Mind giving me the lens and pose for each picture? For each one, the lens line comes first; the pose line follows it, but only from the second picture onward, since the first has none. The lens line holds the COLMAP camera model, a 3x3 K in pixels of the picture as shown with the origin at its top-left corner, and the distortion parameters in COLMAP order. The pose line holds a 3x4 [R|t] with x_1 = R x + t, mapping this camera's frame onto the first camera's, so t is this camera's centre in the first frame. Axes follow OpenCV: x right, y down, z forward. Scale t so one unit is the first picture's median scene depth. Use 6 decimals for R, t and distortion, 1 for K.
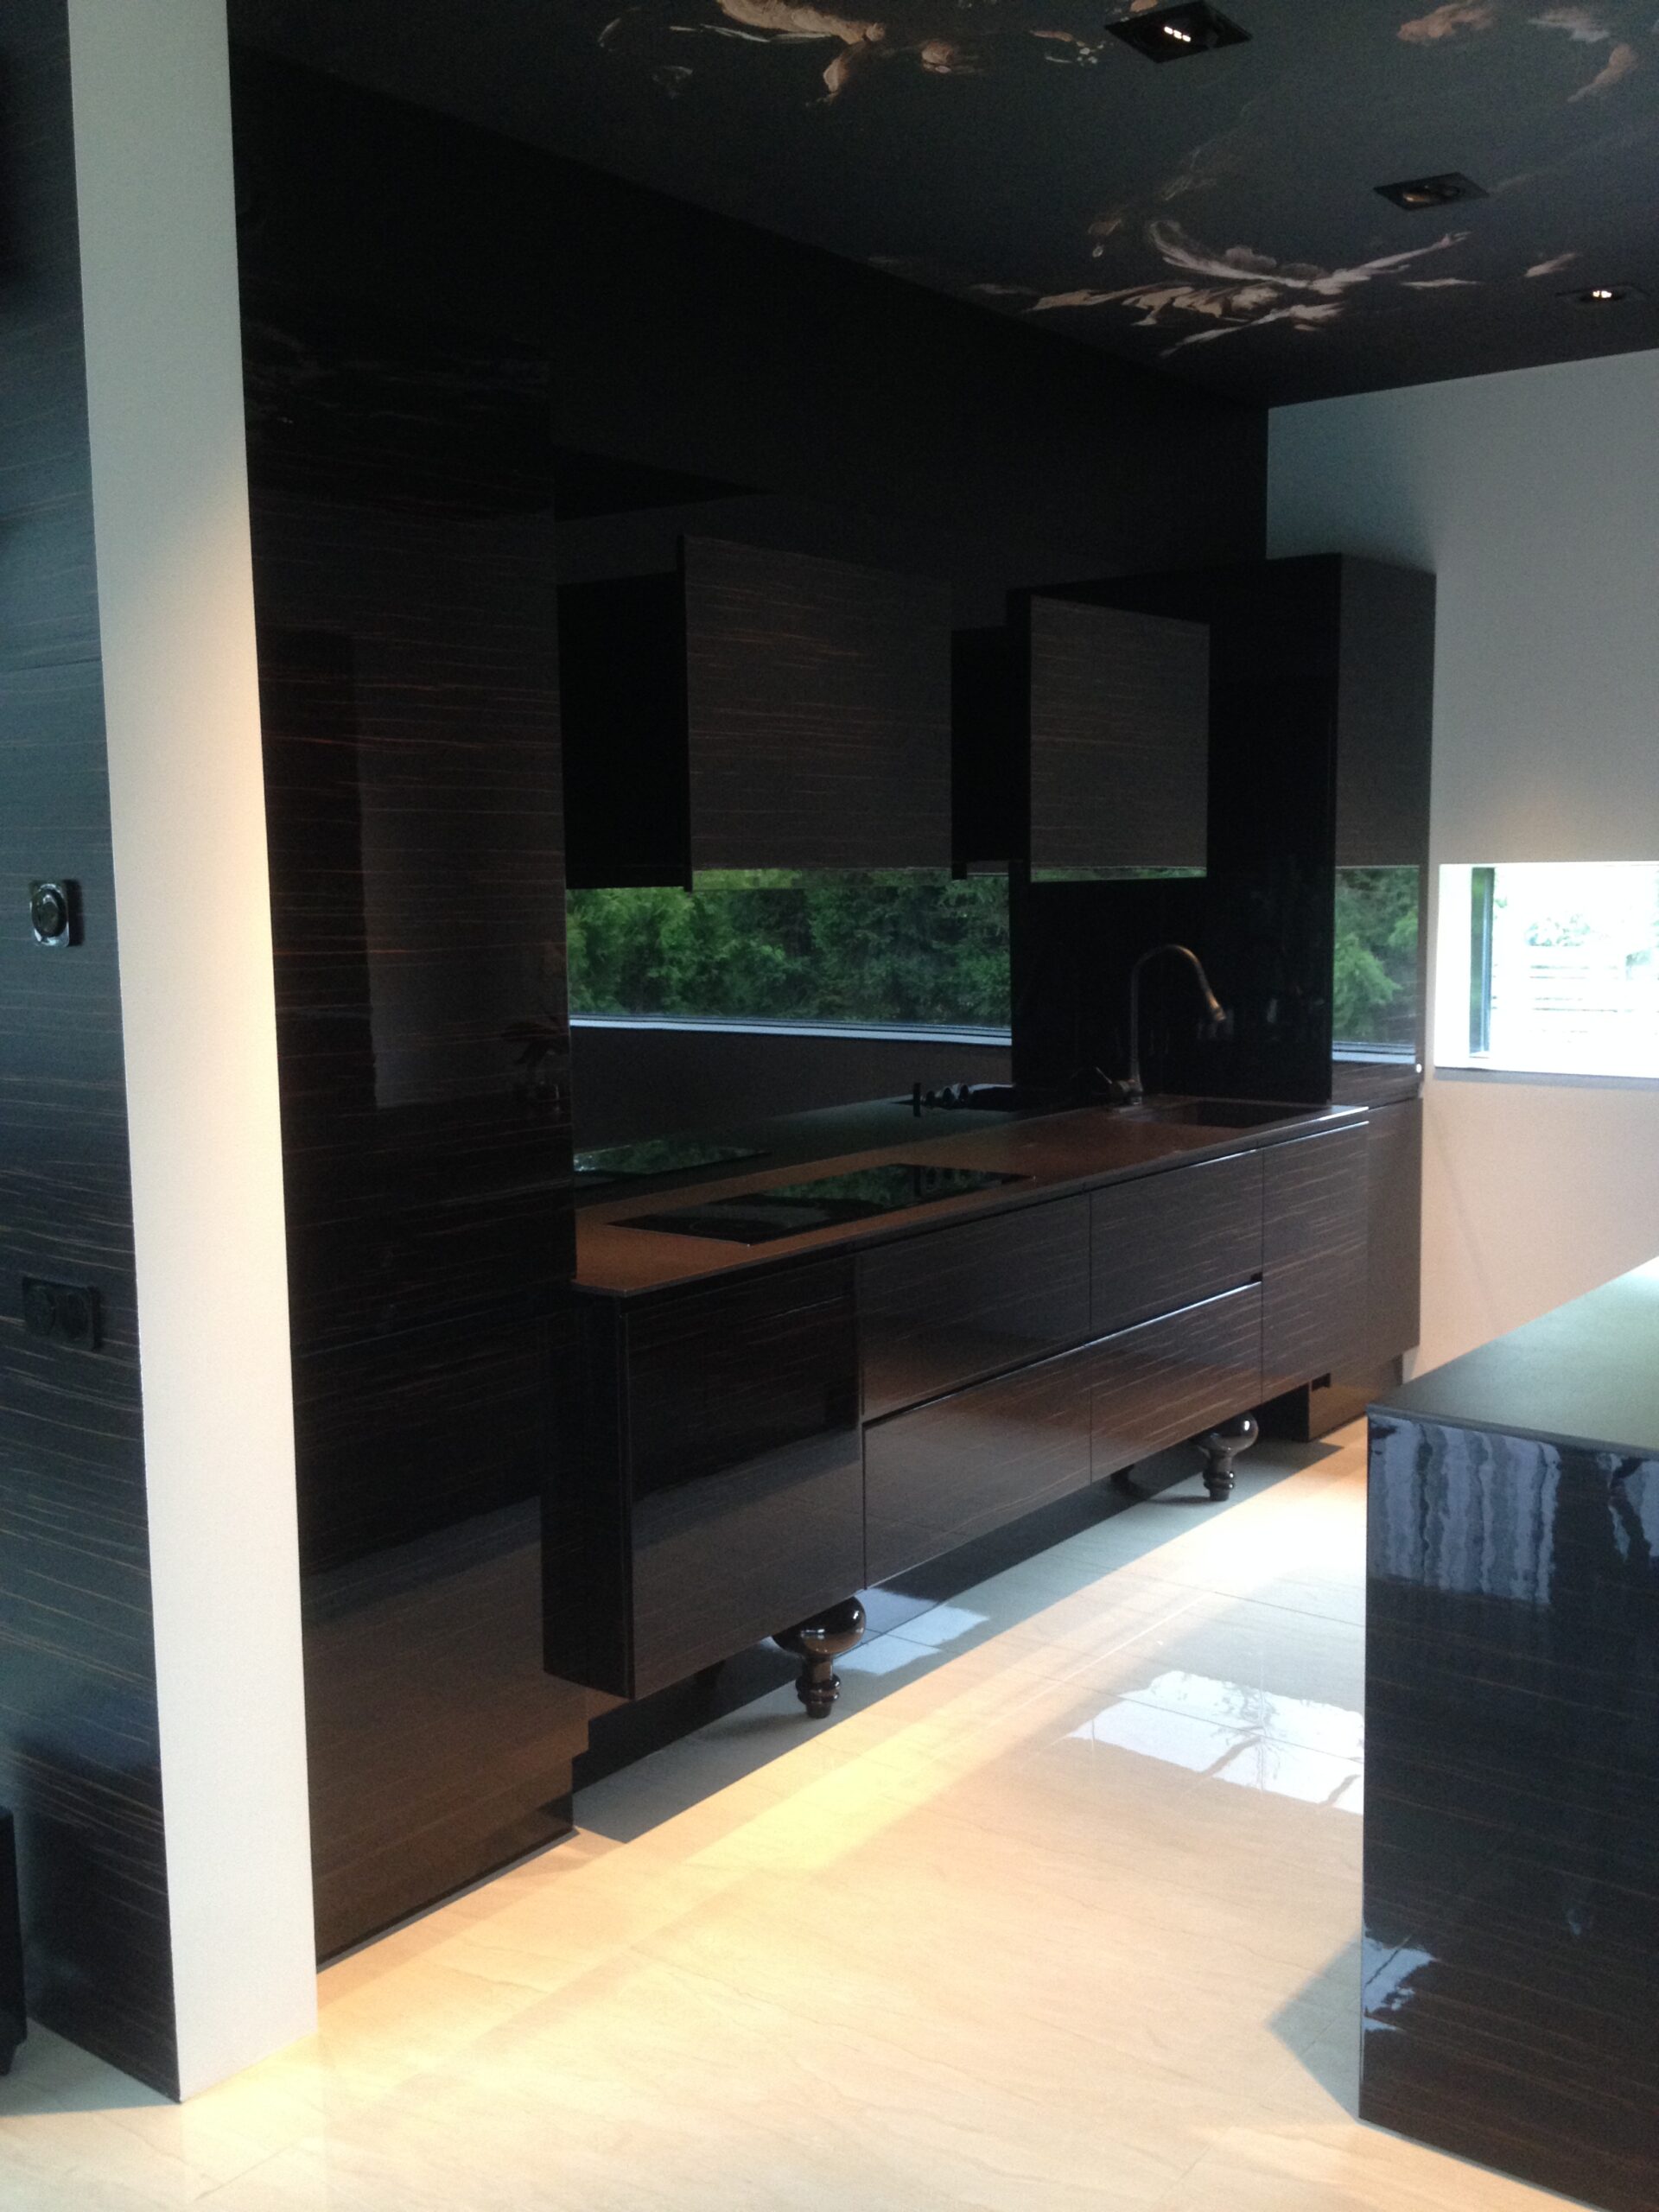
lens RADIAL K [[2131.1, 0, 829.5], [0, 2131.1, 1106.0], [0, 0, 1]] dist [0.116582, -0.232726]
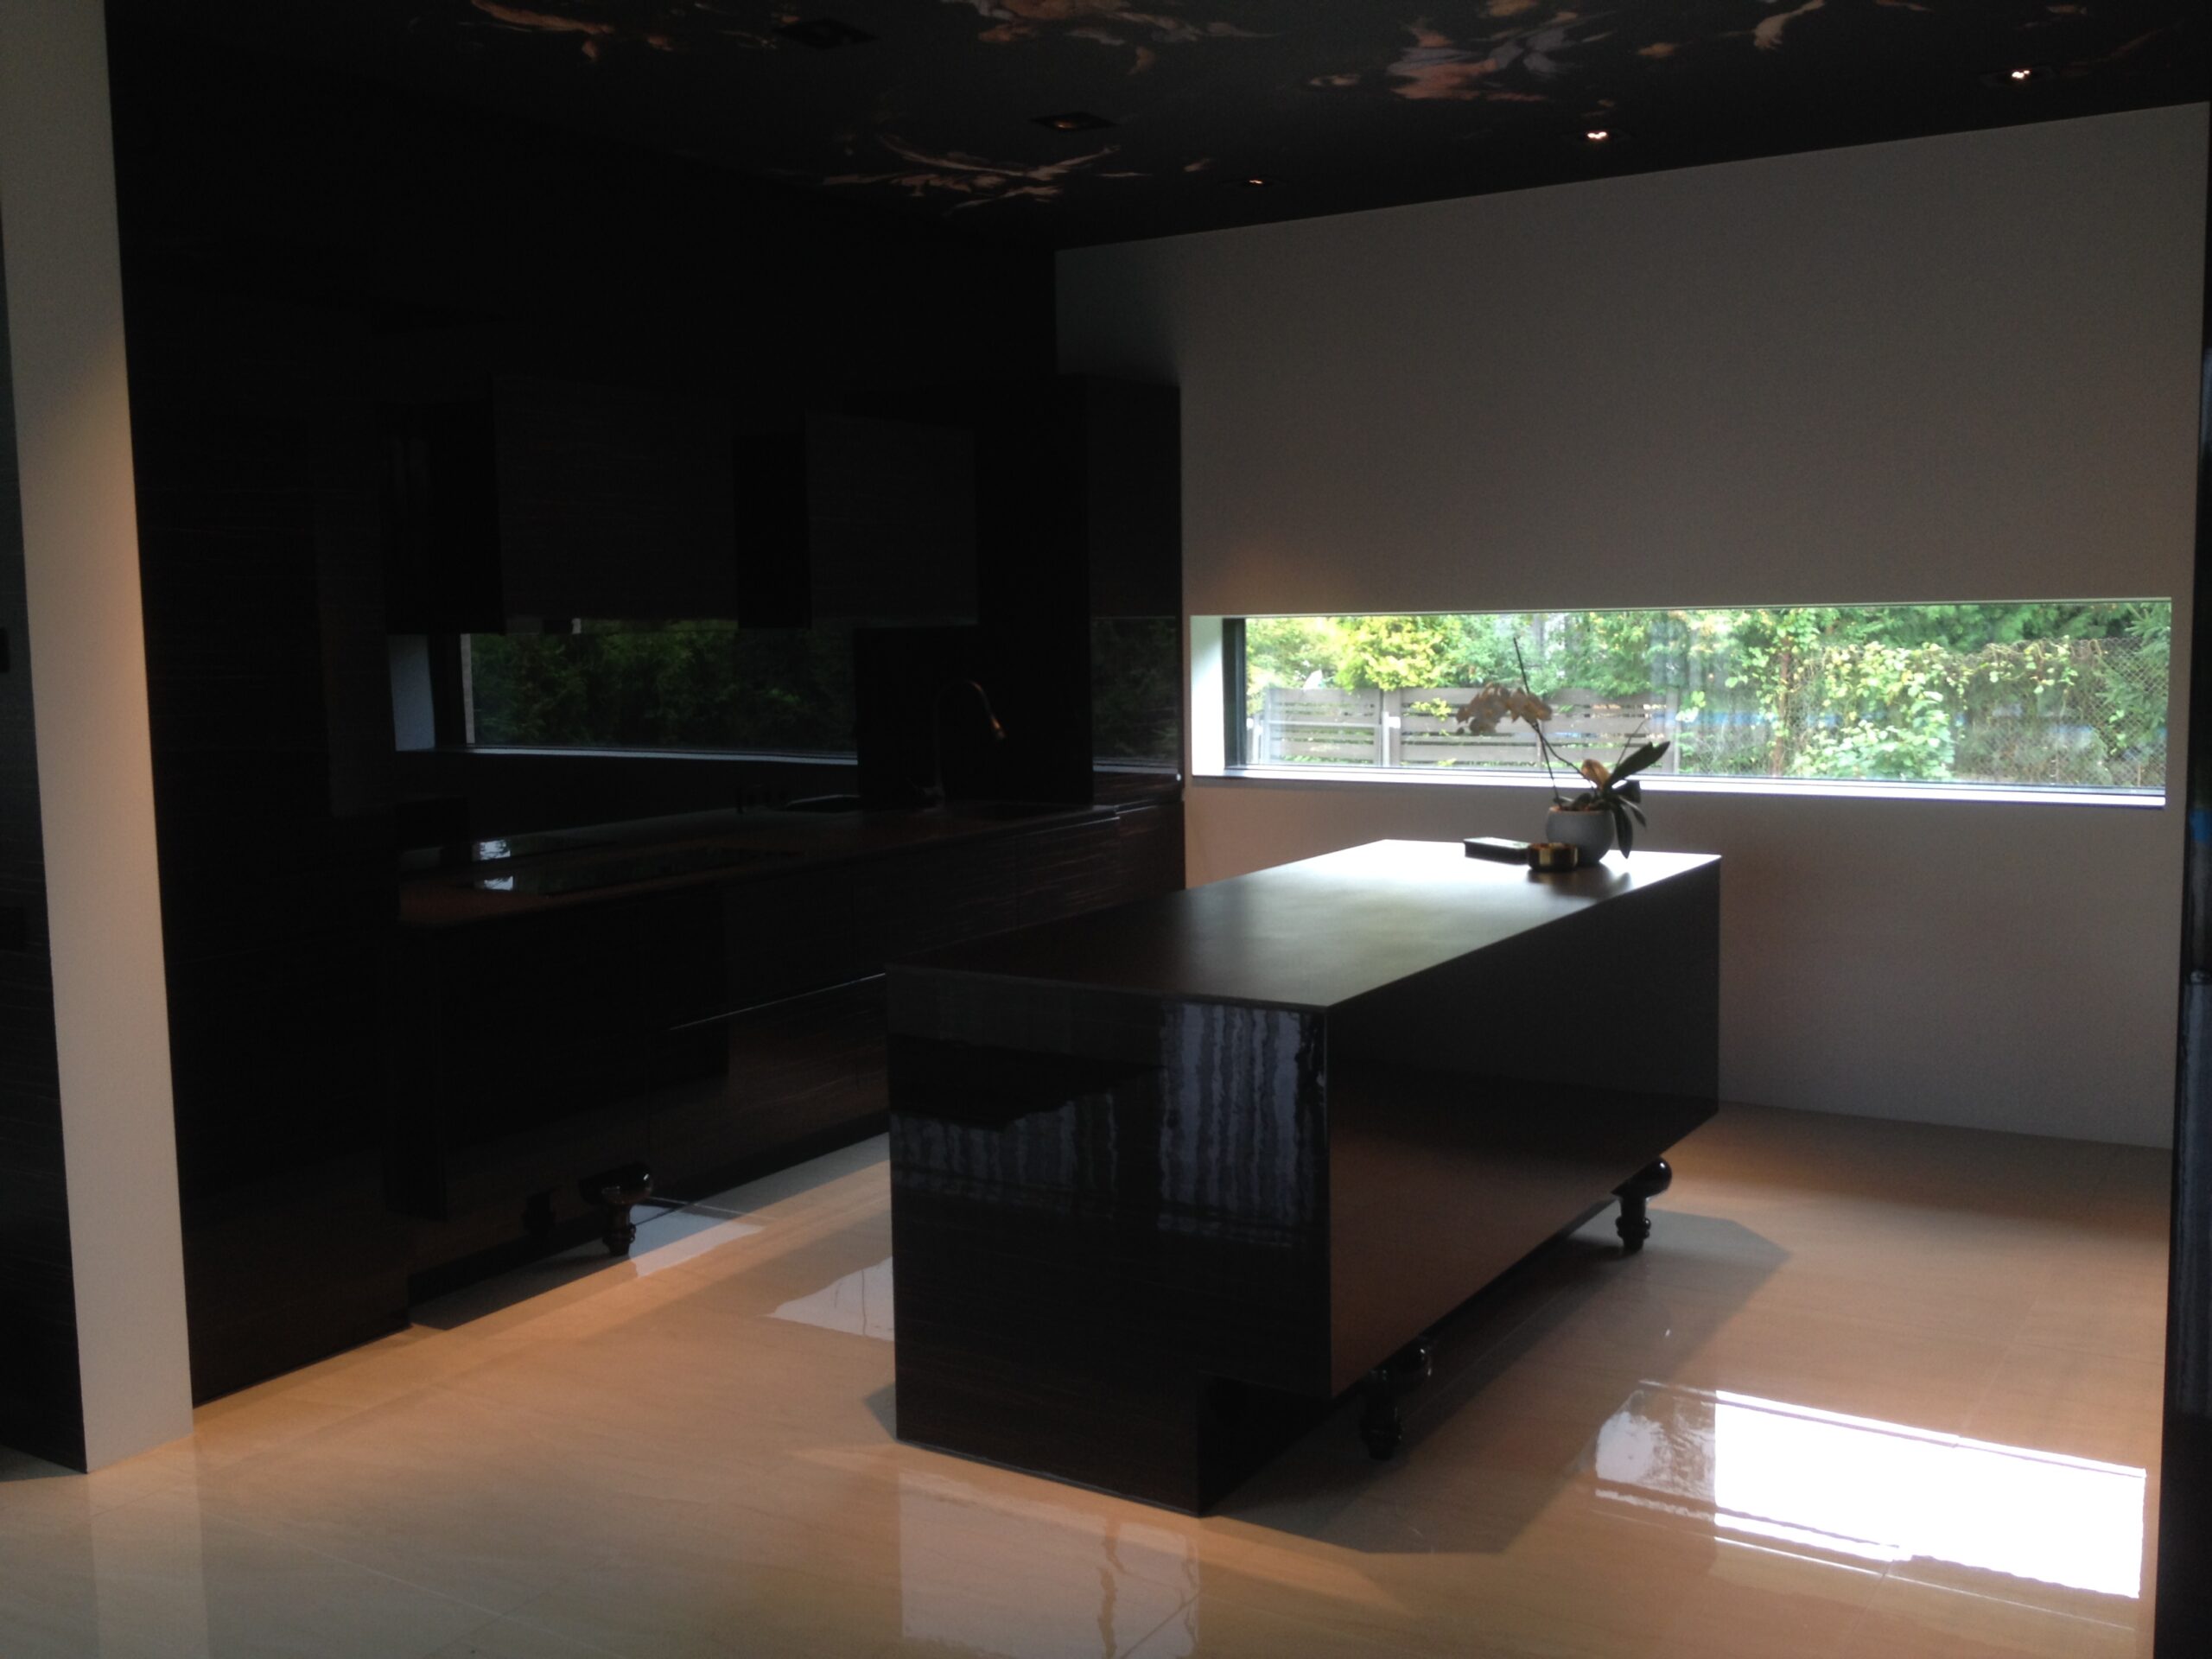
lens RADIAL K [[2131.1, 0, 1103.7], [0, 2131.1, 815.6], [0, 0, 1]] dist [0.116582, -0.232726]
pose [[0.995680, -0.012890, 0.091953, 0.140124], [0.014648, 0.999722, -0.018469, 0.032909], [-0.091689, 0.019736, 0.995592, -0.287405]]
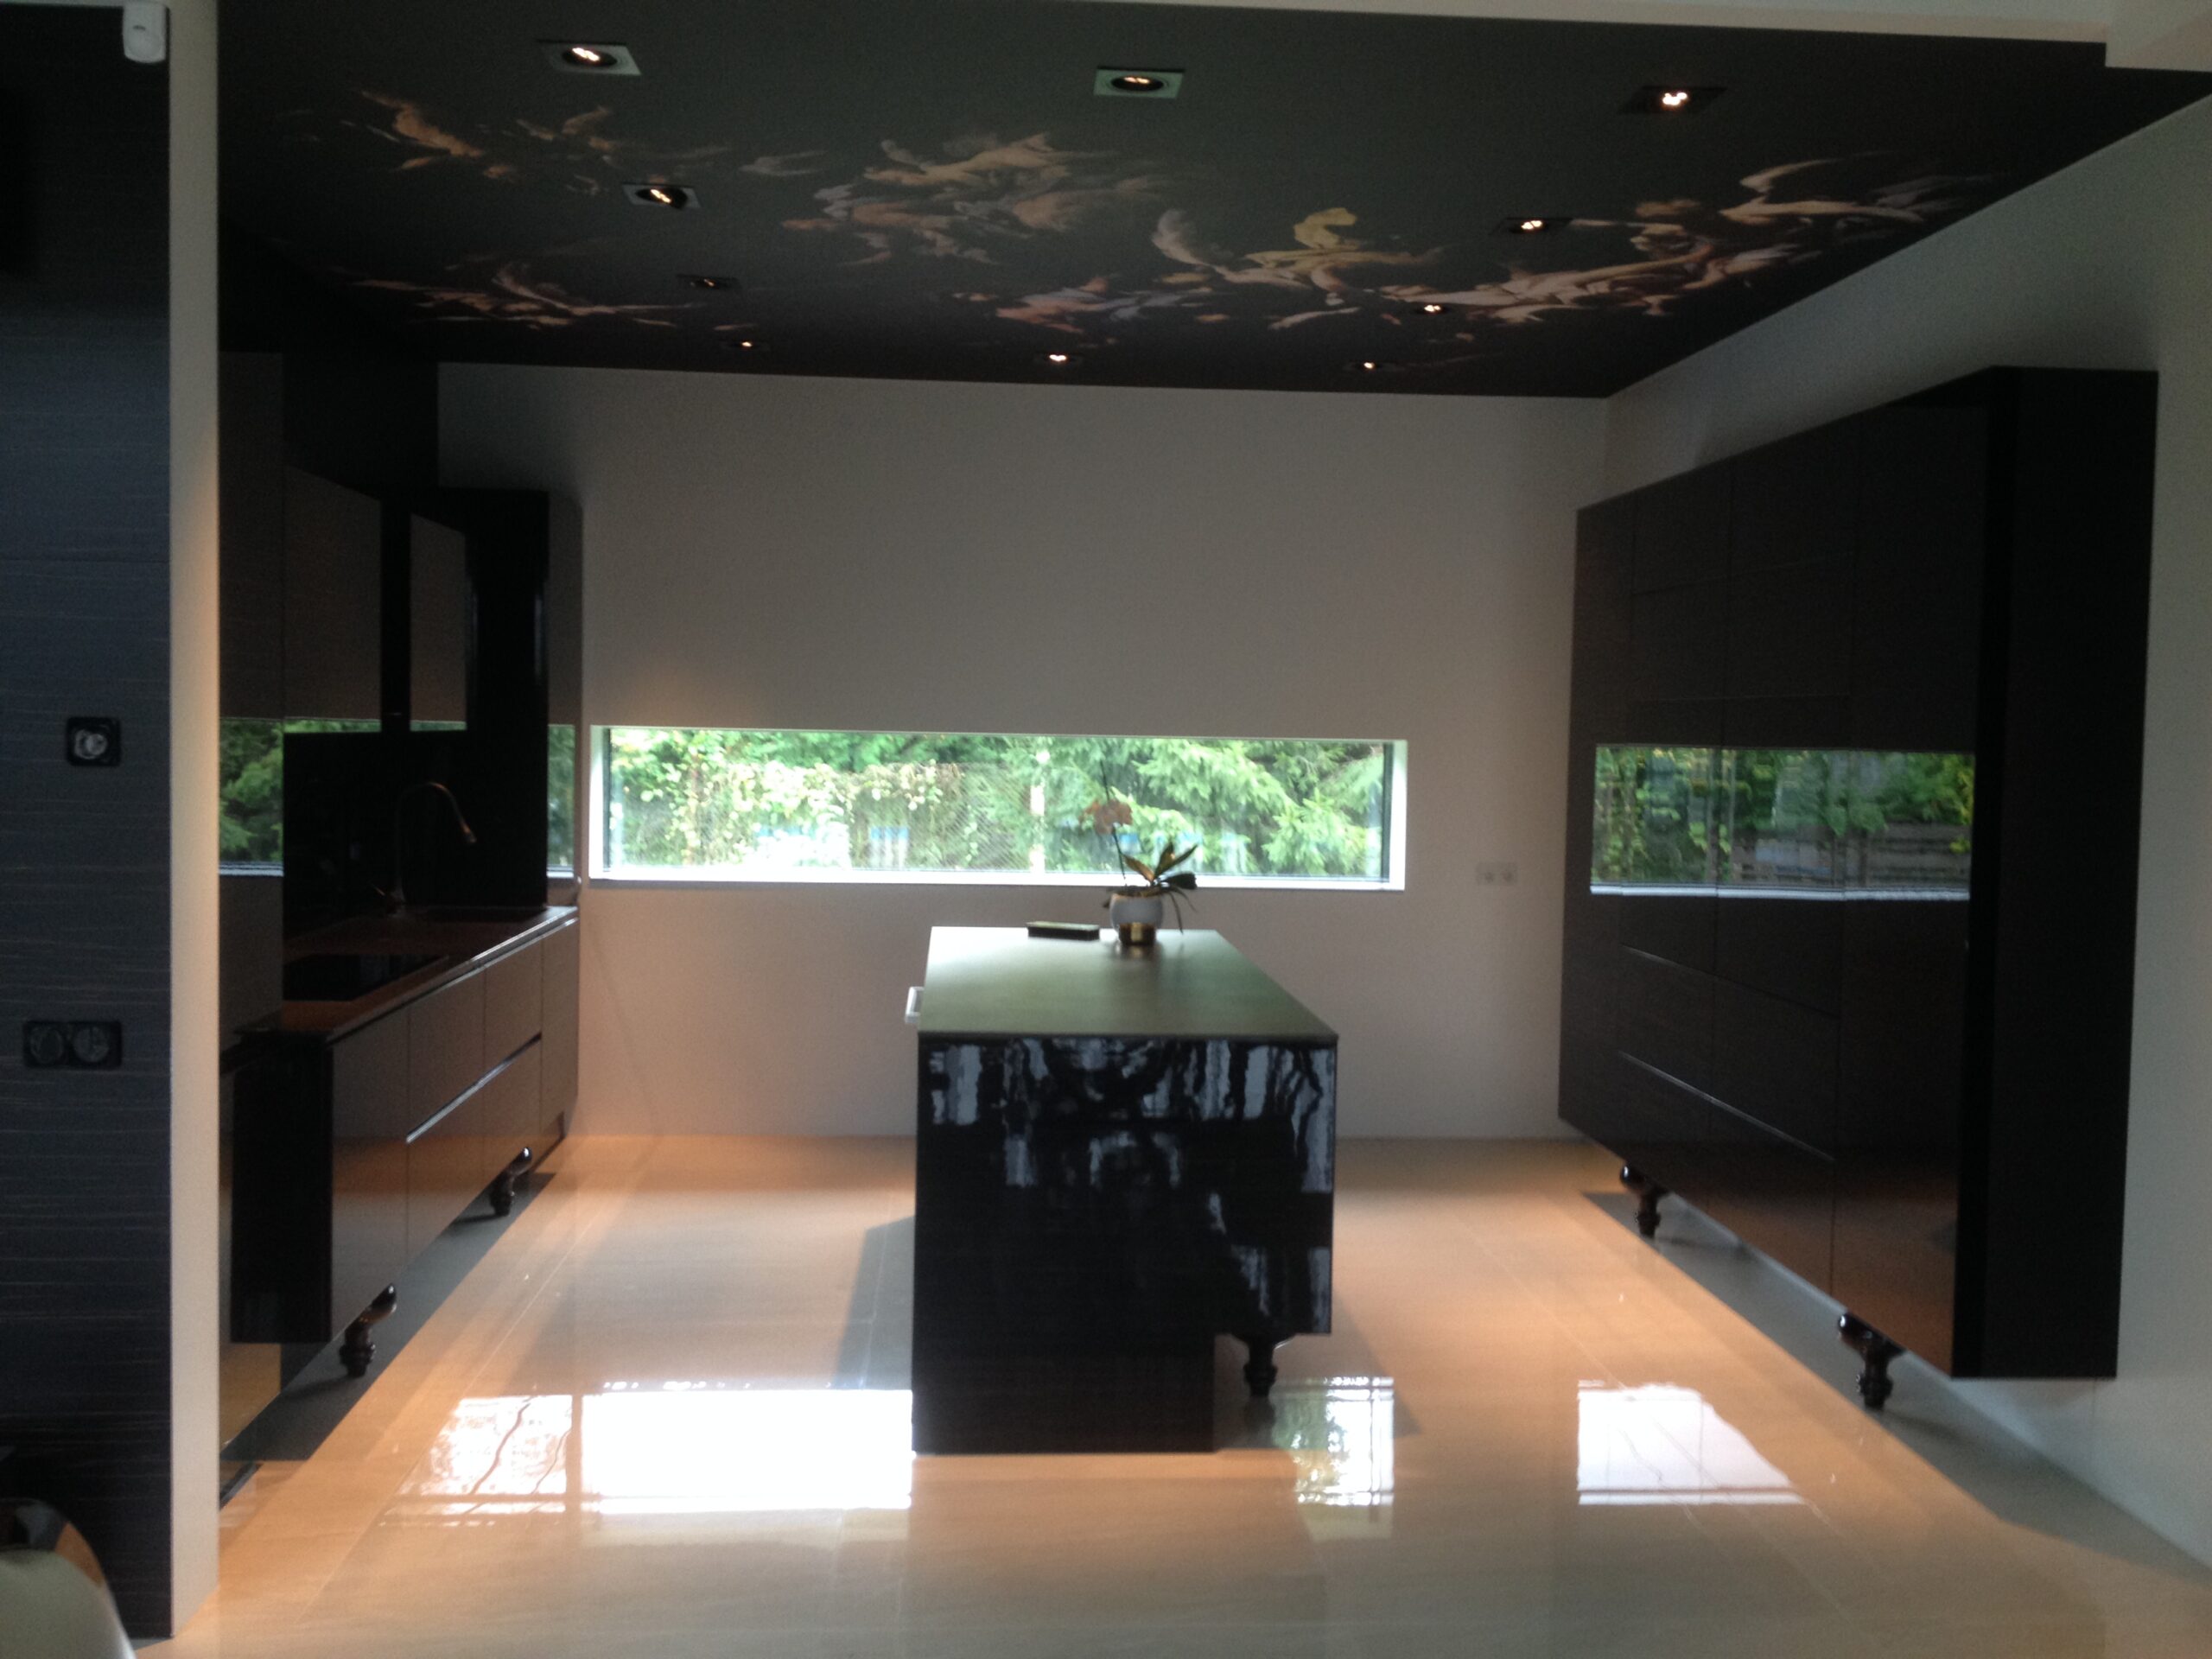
lens RADIAL K [[2131.1, 0, 1103.7], [0, 2131.1, 815.6], [0, 0, 1]] dist [0.116582, -0.232726]
pose [[0.749893, -0.001671, 0.661557, -0.422940], [0.047114, 0.997593, -0.050885, 0.029784], [-0.659879, 0.069327, 0.748167, -0.228535]]
